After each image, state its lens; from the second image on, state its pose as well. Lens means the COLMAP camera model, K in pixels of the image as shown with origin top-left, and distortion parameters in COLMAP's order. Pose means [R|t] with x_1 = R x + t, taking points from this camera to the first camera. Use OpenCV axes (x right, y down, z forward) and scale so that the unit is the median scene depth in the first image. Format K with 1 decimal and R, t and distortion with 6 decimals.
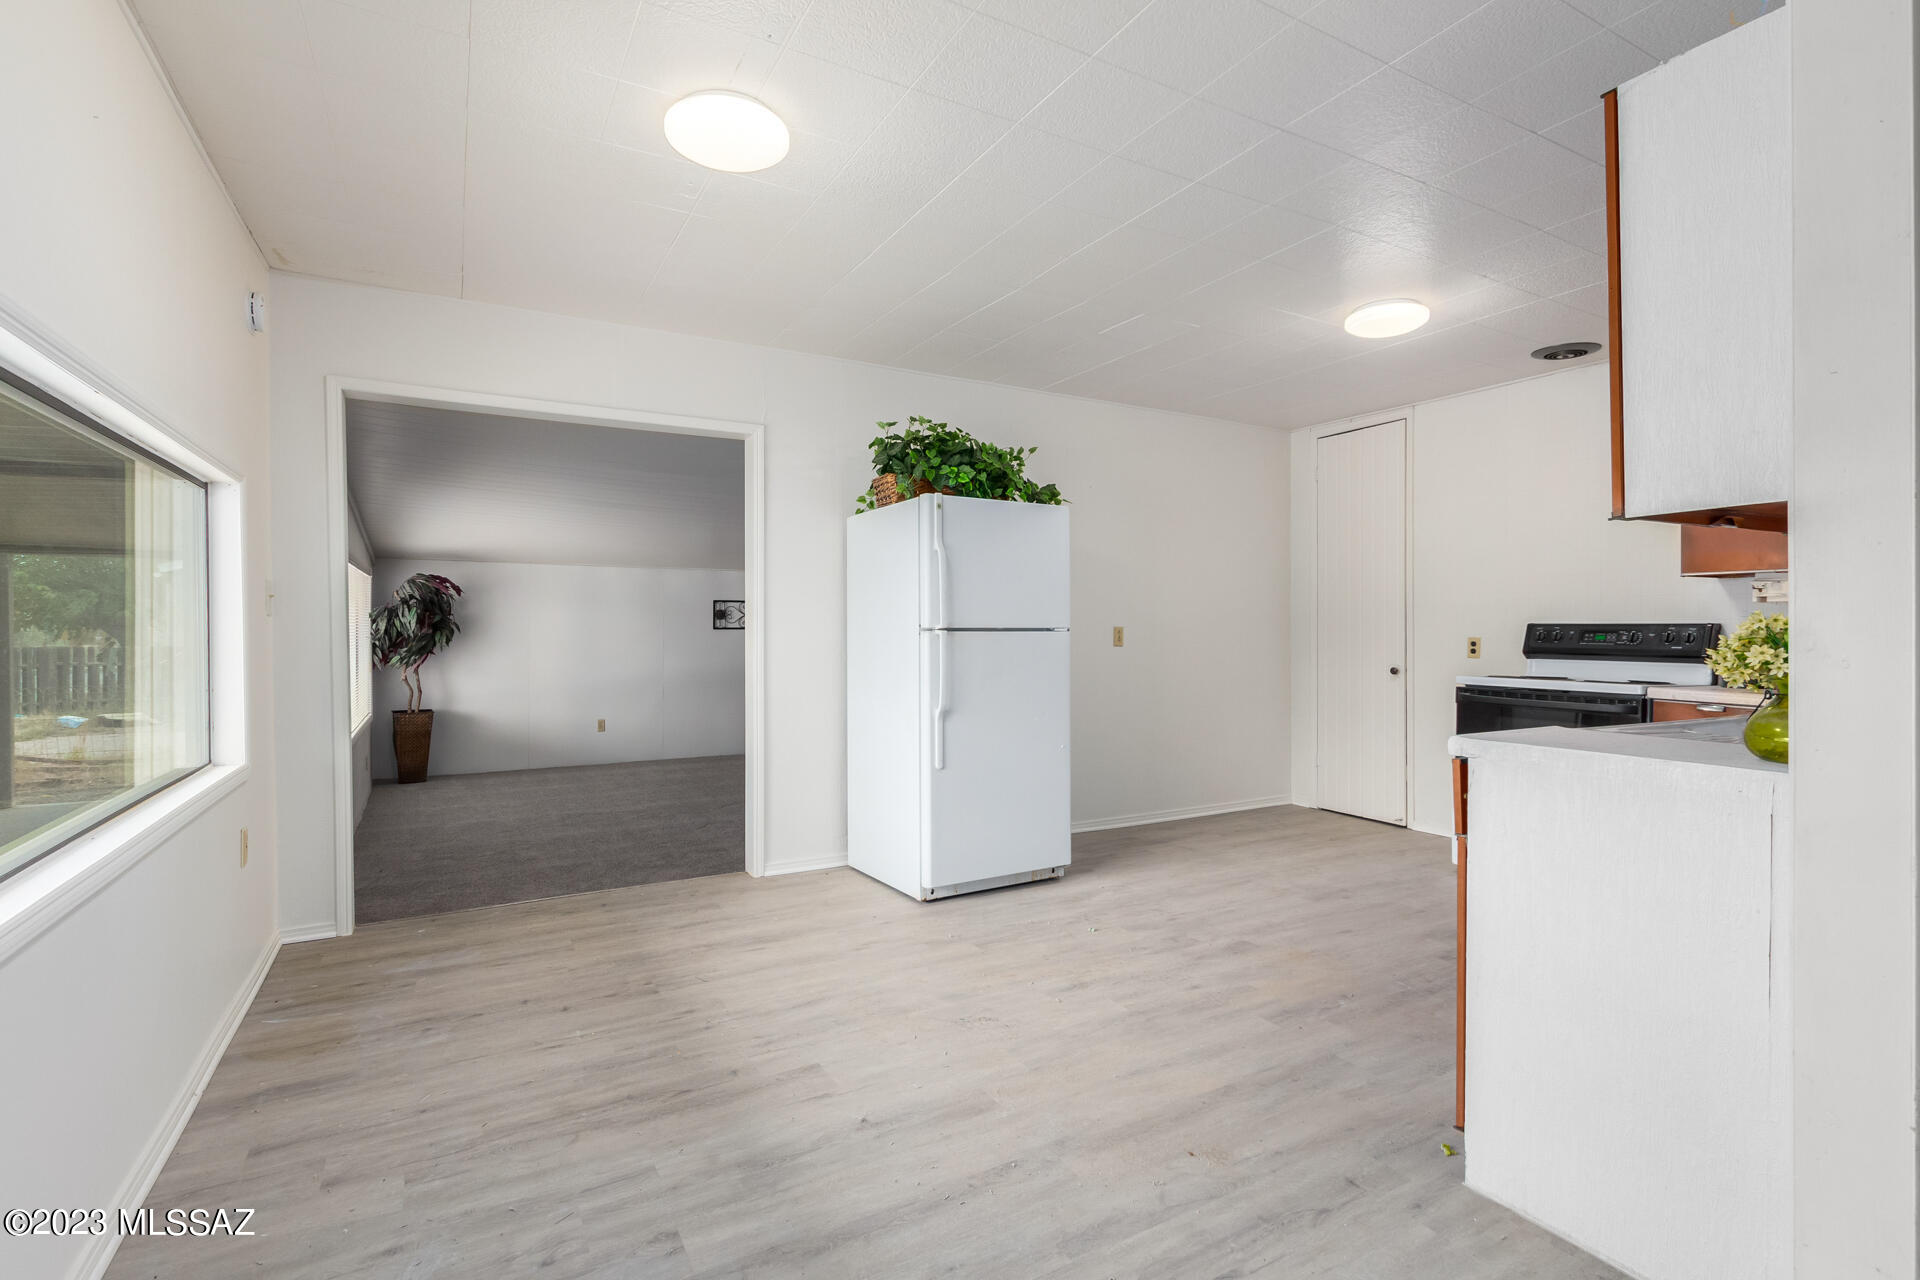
lens RADIAL K [[896.3, 0, 988.9], [0, 896.3, 636.9], [0, 0, 1]] dist [0.003974, -0.000190]
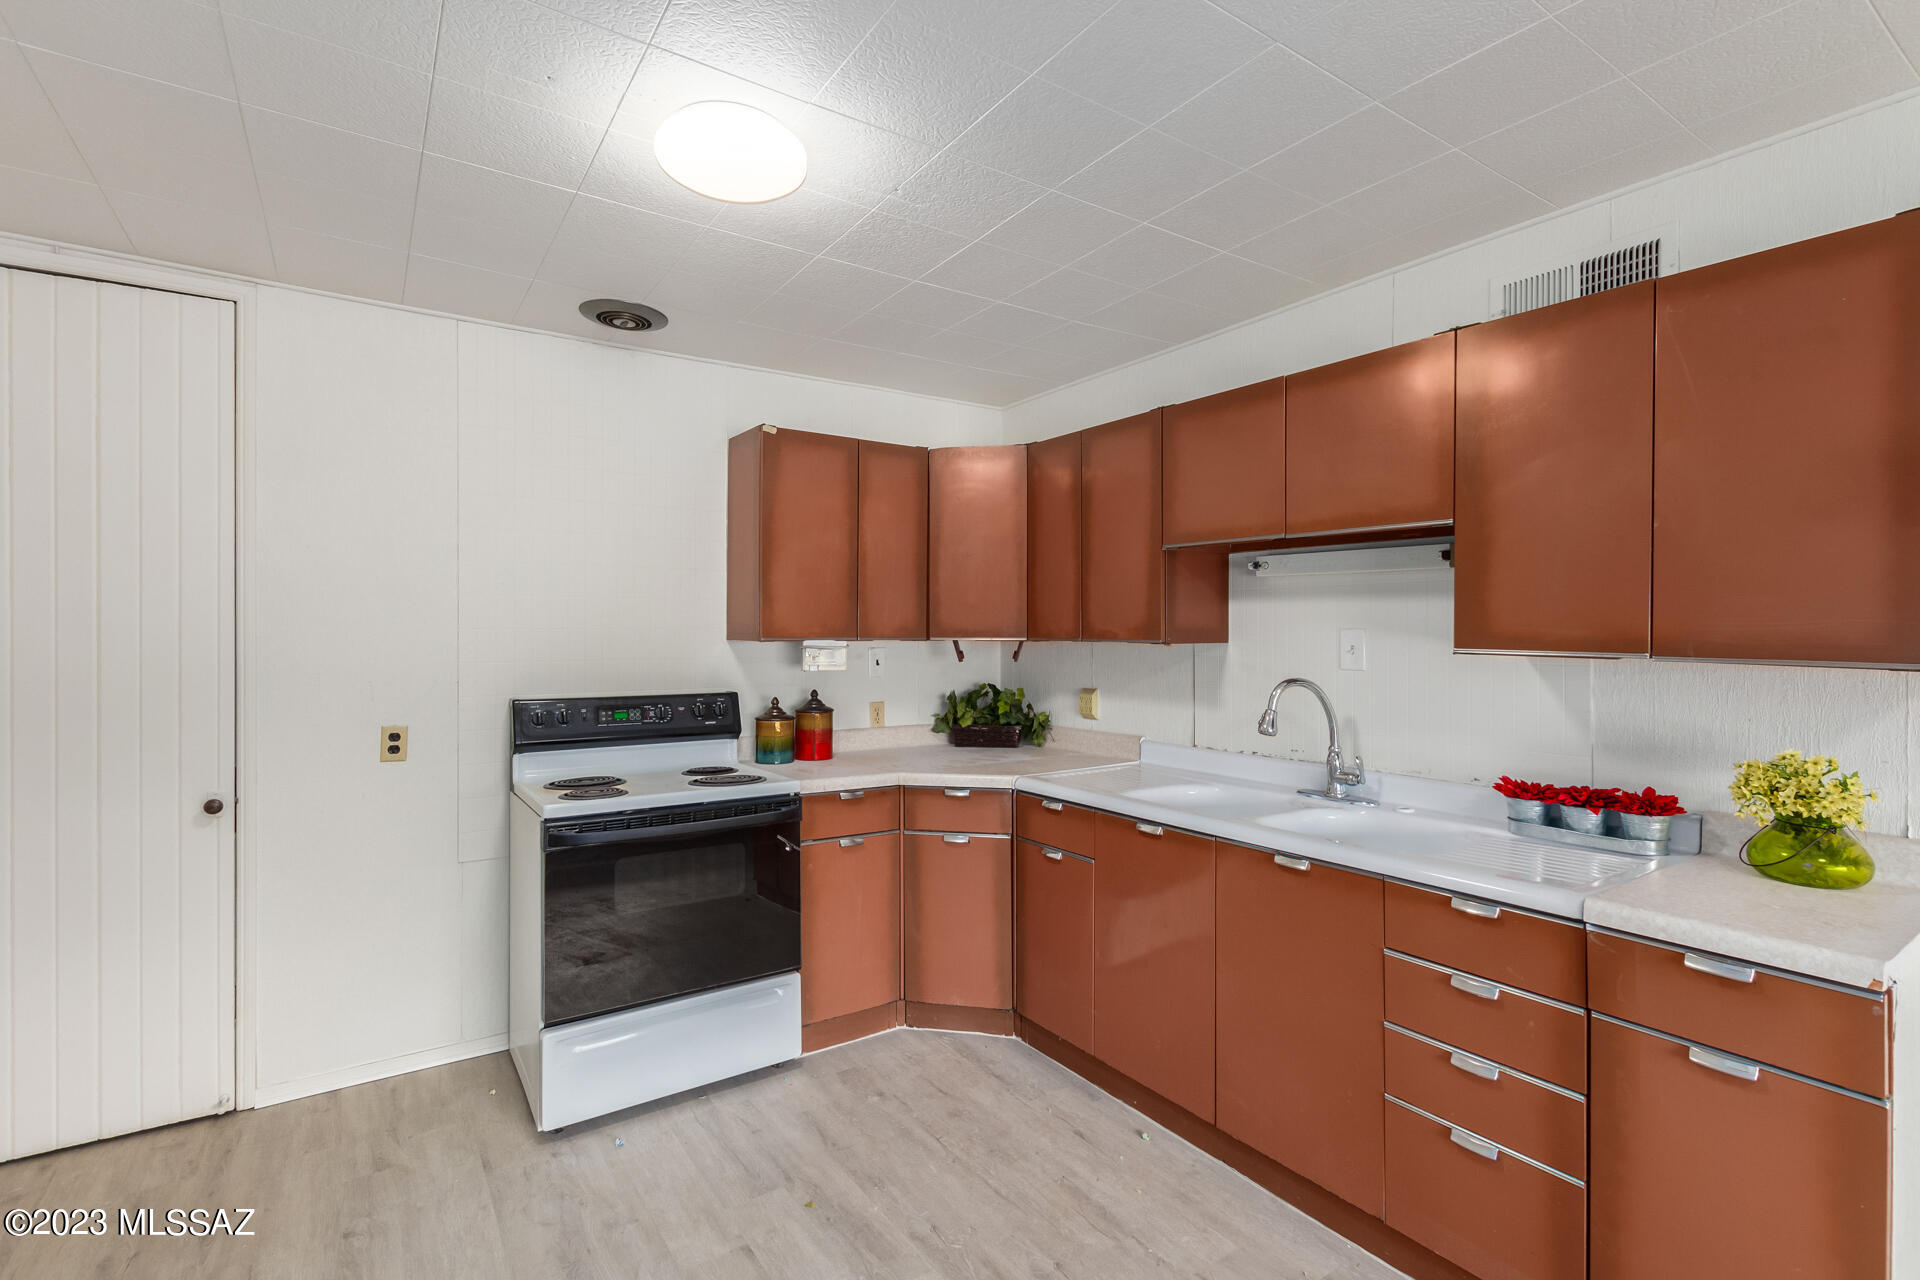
lens RADIAL K [[896.3, 0, 945.2], [0, 896.3, 631.4], [0, 0, 1]] dist [0.003974, -0.000190]
pose [[-0.059056, -0.008044, 0.998222, -0.078405], [0.005072, 0.999952, 0.008358, -0.075238], [-0.998242, 0.005557, -0.059012, 0.787527]]
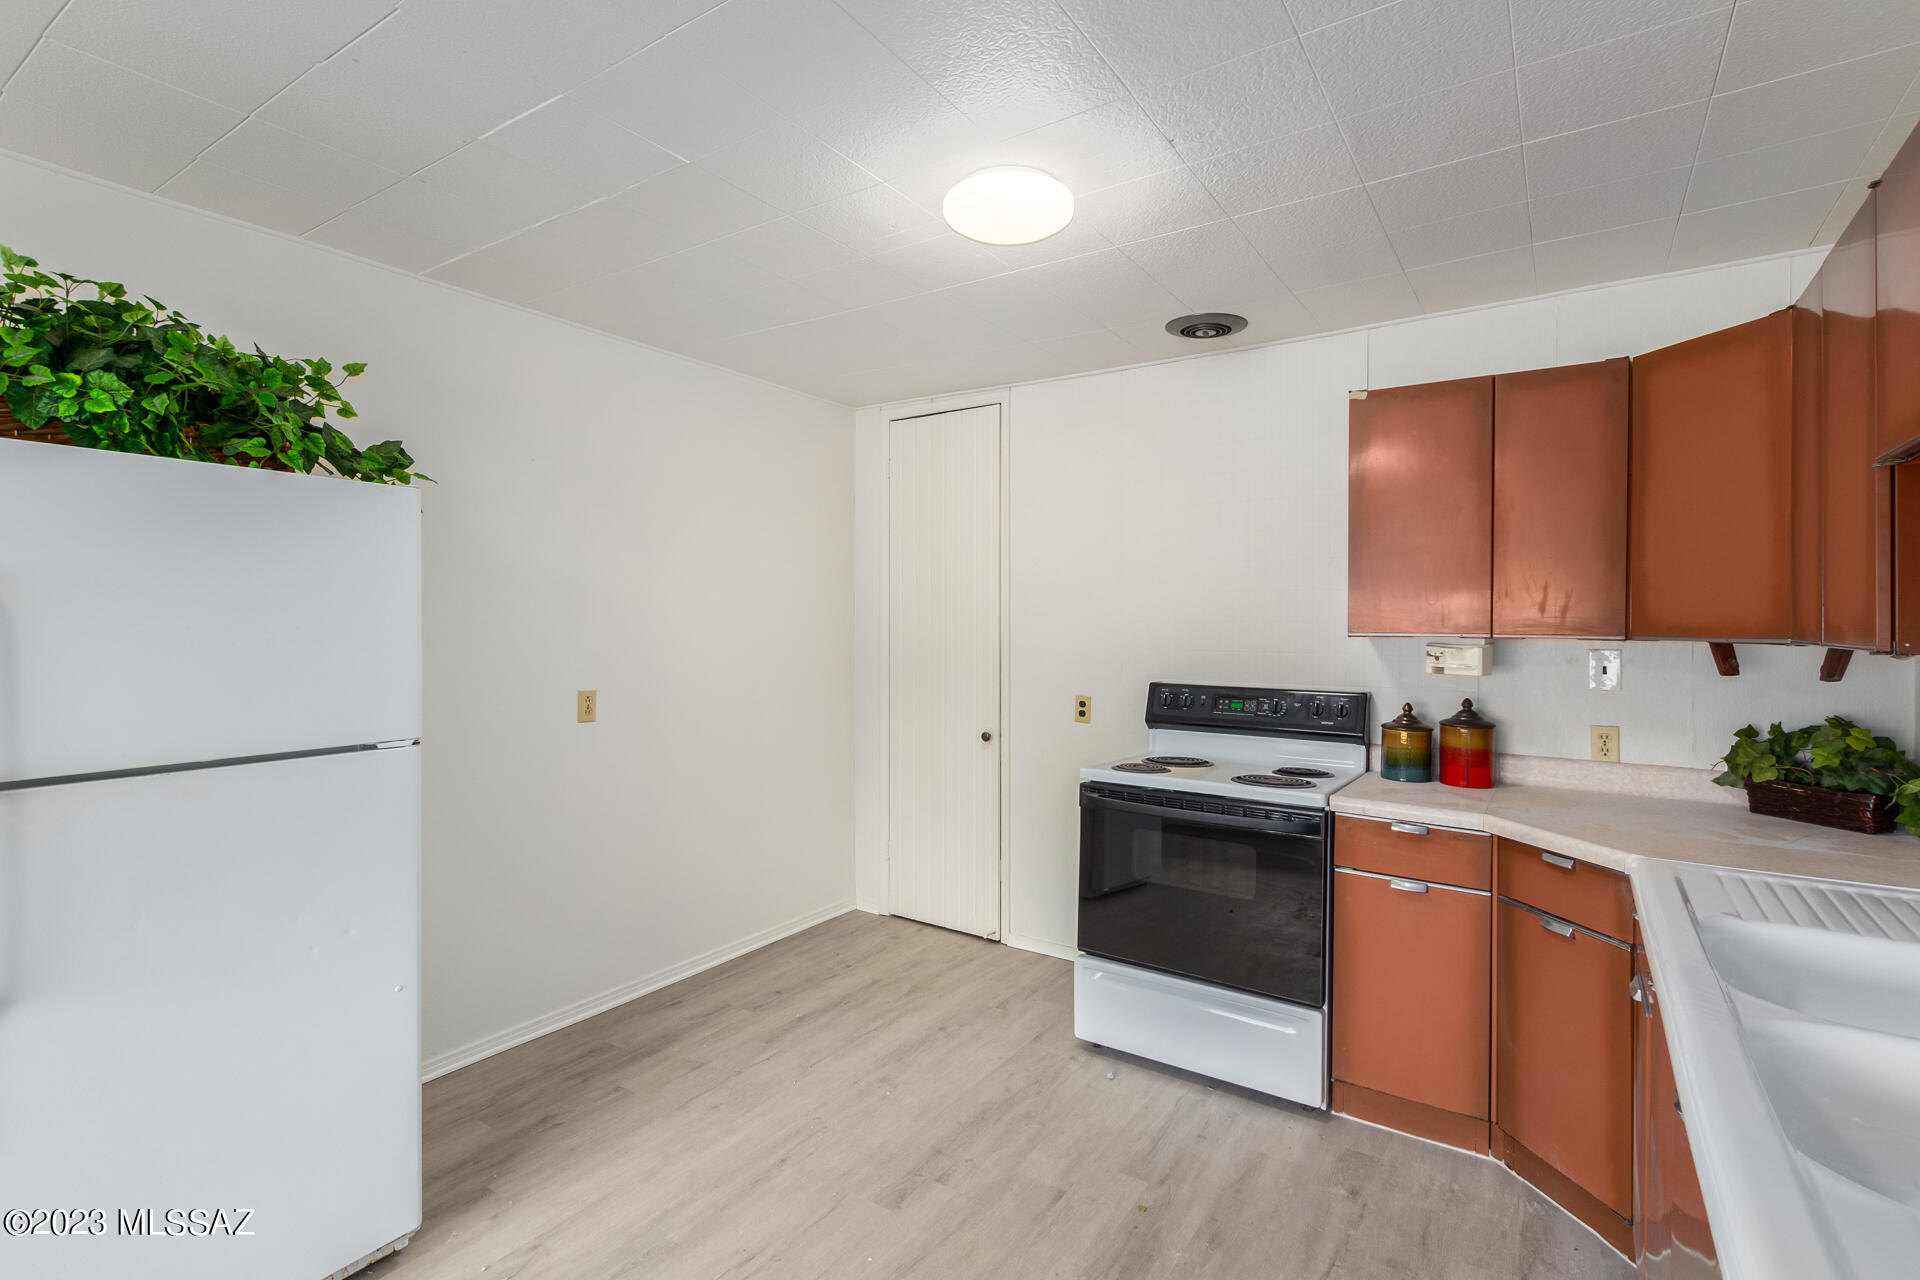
lens RADIAL K [[896.3, 0, 961.3], [0, 896.3, 624.5], [0, 0, 1]] dist [0.003974, -0.000190]
pose [[0.903605, 0.002641, 0.428358, 0.138229], [-0.001087, 0.999992, -0.003871, -0.066566], [-0.428365, 0.003032, 0.903601, 0.411173]]
